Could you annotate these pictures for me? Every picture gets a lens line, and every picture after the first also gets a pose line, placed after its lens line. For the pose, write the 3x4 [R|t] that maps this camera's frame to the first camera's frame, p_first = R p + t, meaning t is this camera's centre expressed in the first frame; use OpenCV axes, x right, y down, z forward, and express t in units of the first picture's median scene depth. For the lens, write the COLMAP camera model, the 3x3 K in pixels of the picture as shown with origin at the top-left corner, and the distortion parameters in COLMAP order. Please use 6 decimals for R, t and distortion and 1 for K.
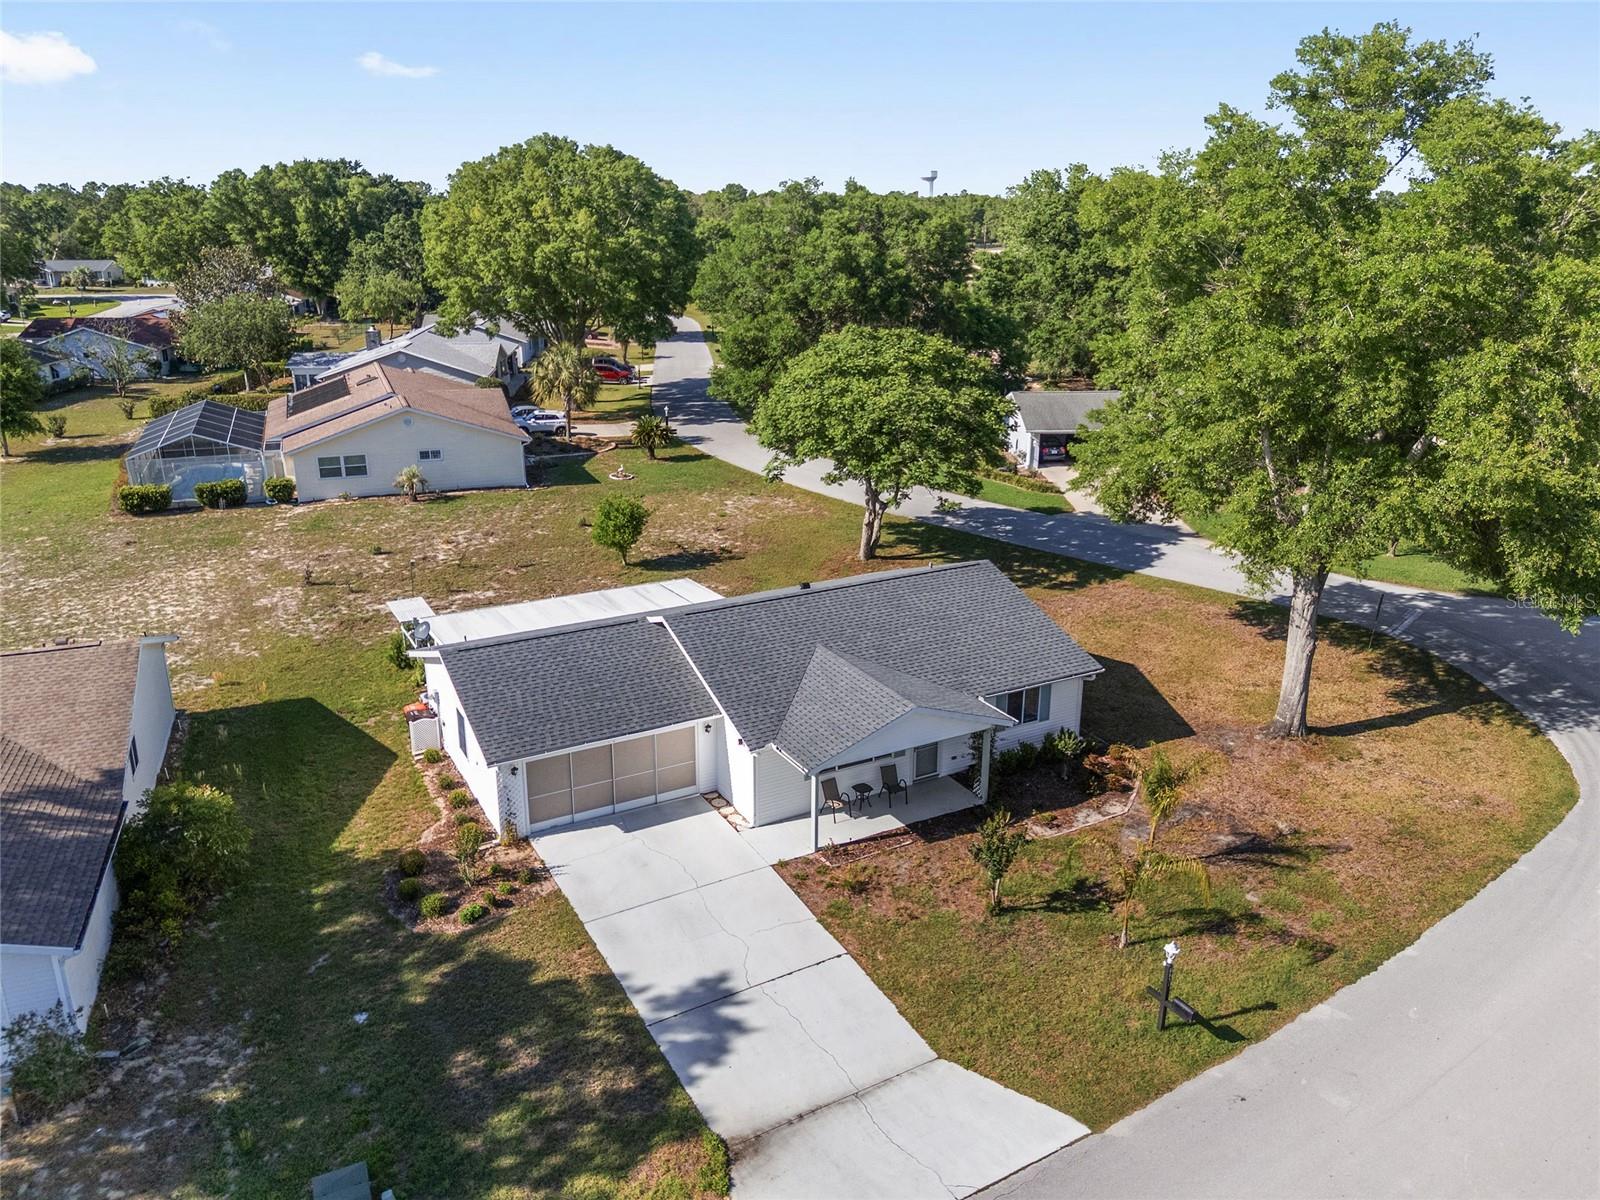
lens RADIAL K [[1168.4, 0, 800.5], [0, 1168.4, 629.0], [0, 0, 1]] dist [0.073821, -0.066419]
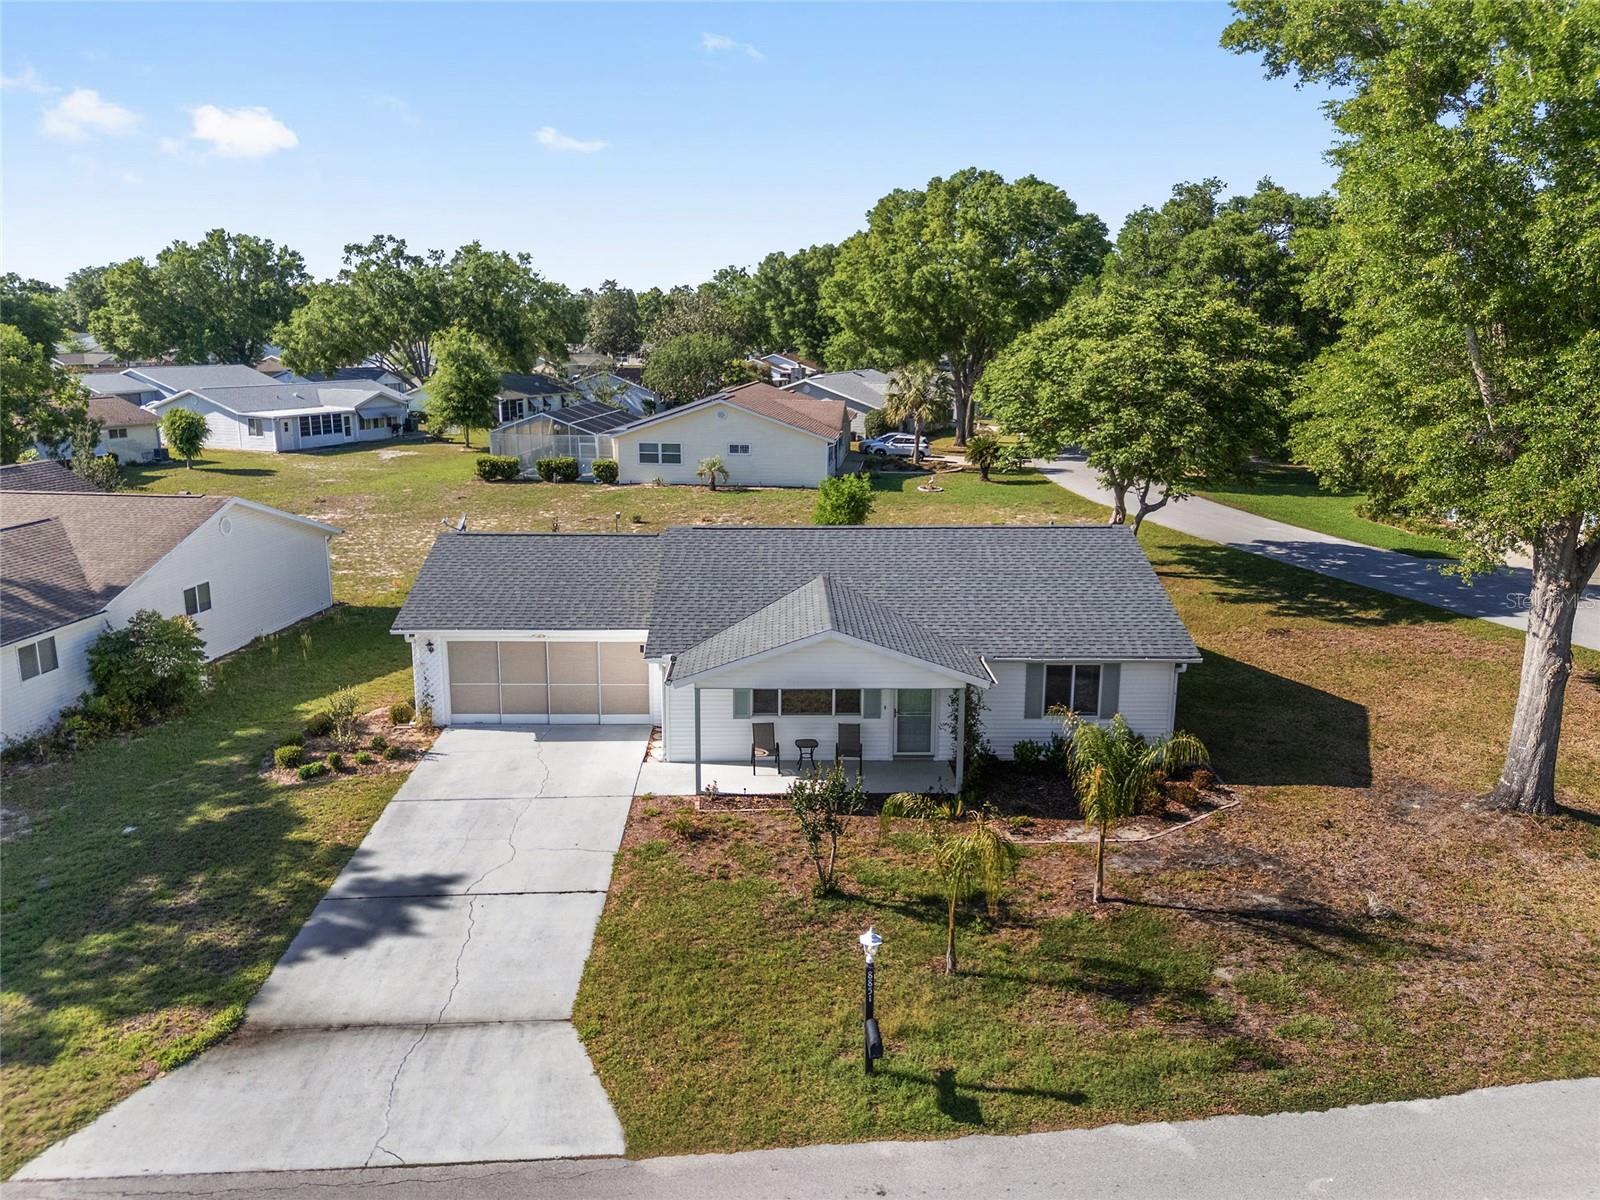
lens RADIAL K [[1168.4, 0, 800.5], [0, 1168.4, 629.0], [0, 0, 1]] dist [0.073821, -0.066419]
pose [[0.884442, 0.116674, -0.451828, 0.351177], [-0.159016, 0.985643, -0.056752, 0.092285], [0.438720, 0.122042, 0.890298, 0.246446]]
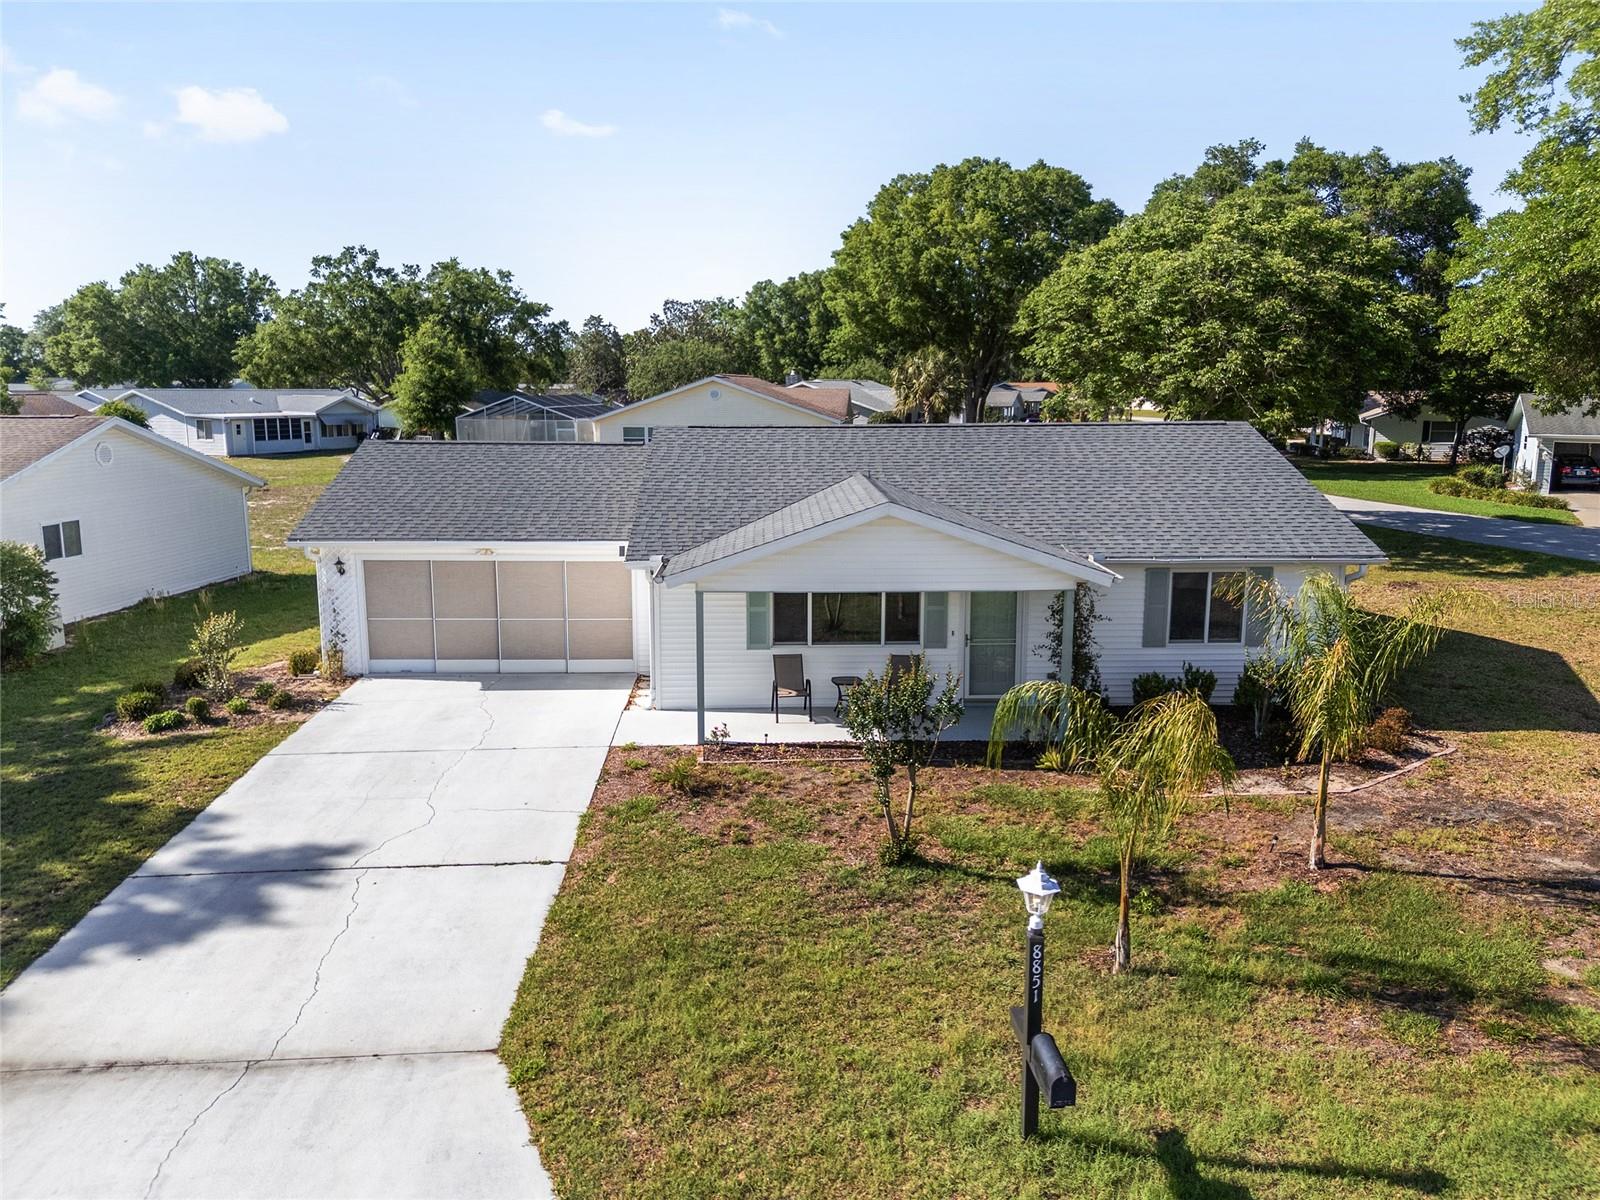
lens RADIAL K [[1168.4, 0, 800.5], [0, 1168.4, 629.0], [0, 0, 1]] dist [0.073821, -0.066419]
pose [[0.890275, 0.088377, -0.446766, 0.255005], [-0.151128, 0.982733, -0.106753, 0.155107], [0.429617, 0.162559, 0.888259, 0.411318]]
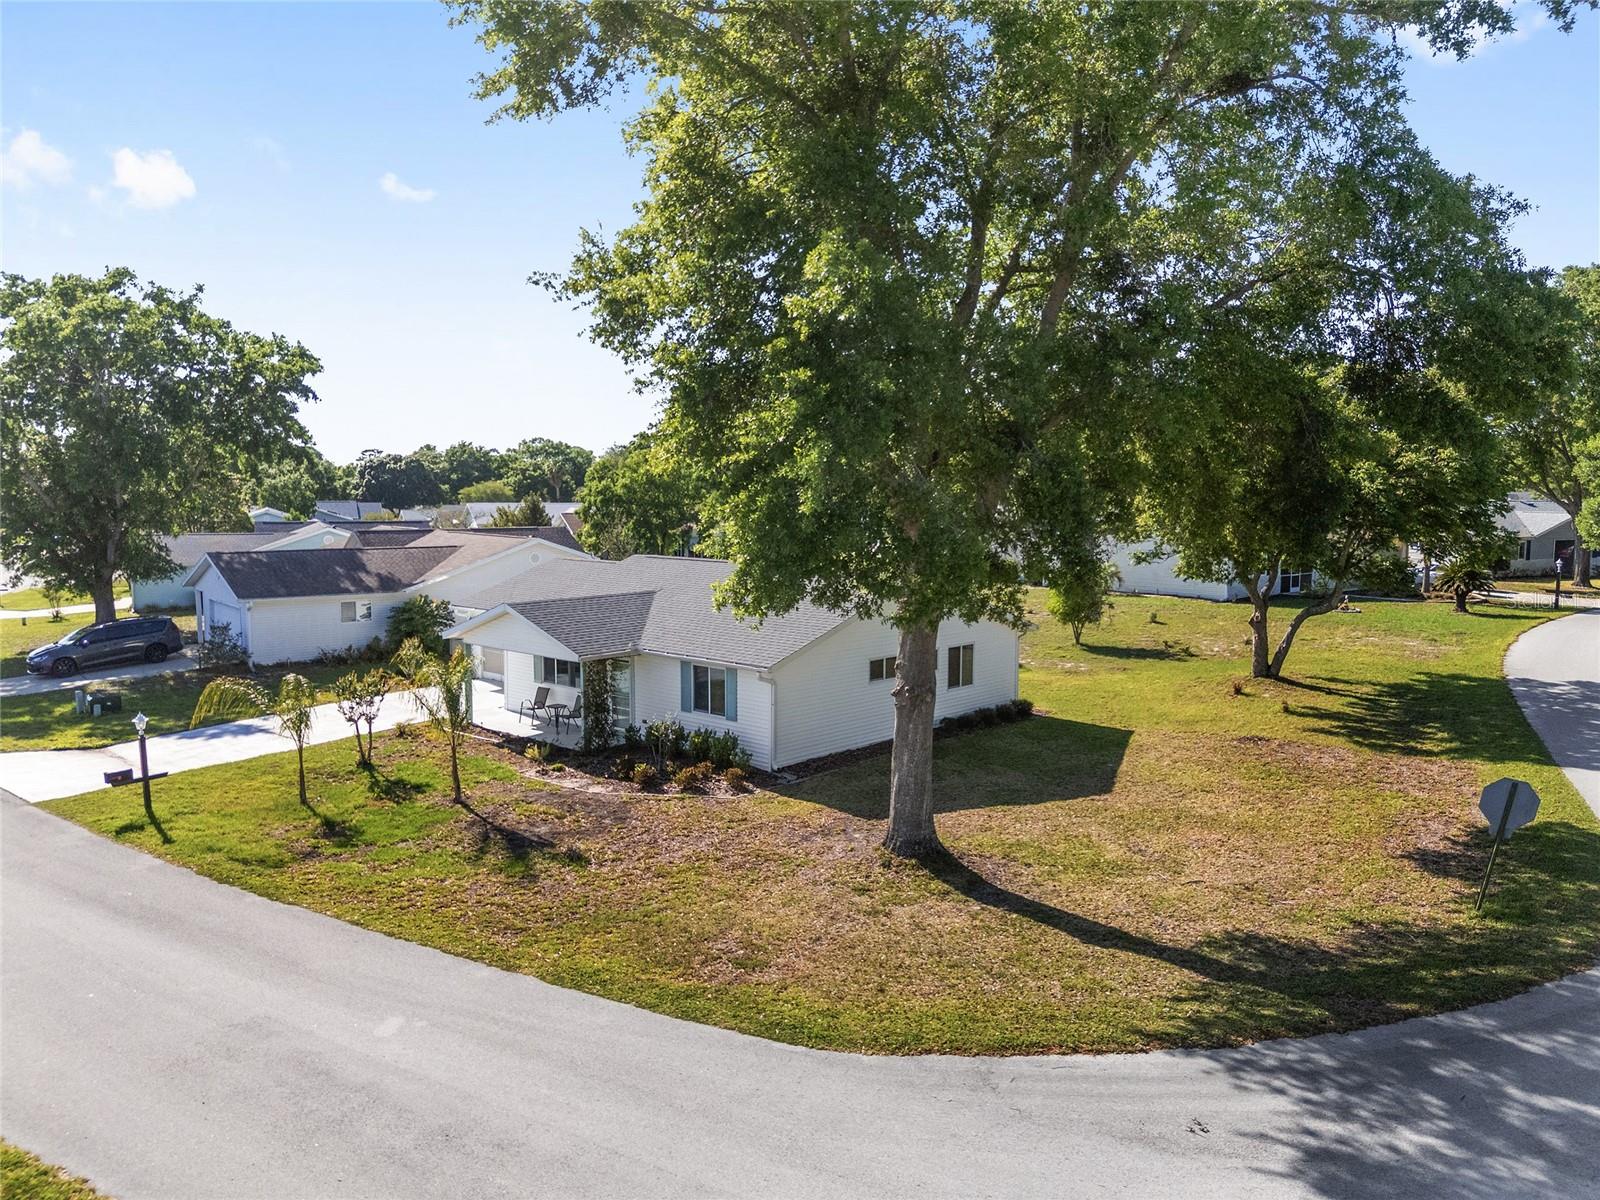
lens RADIAL K [[1168.4, 0, 800.5], [0, 1168.4, 629.0], [0, 0, 1]] dist [0.073821, -0.066419]
pose [[0.294969, 0.106681, -0.949533, 0.950831], [-0.322862, 0.946427, 0.006037, -0.002573], [0.899307, 0.304787, 0.313610, 0.747078]]
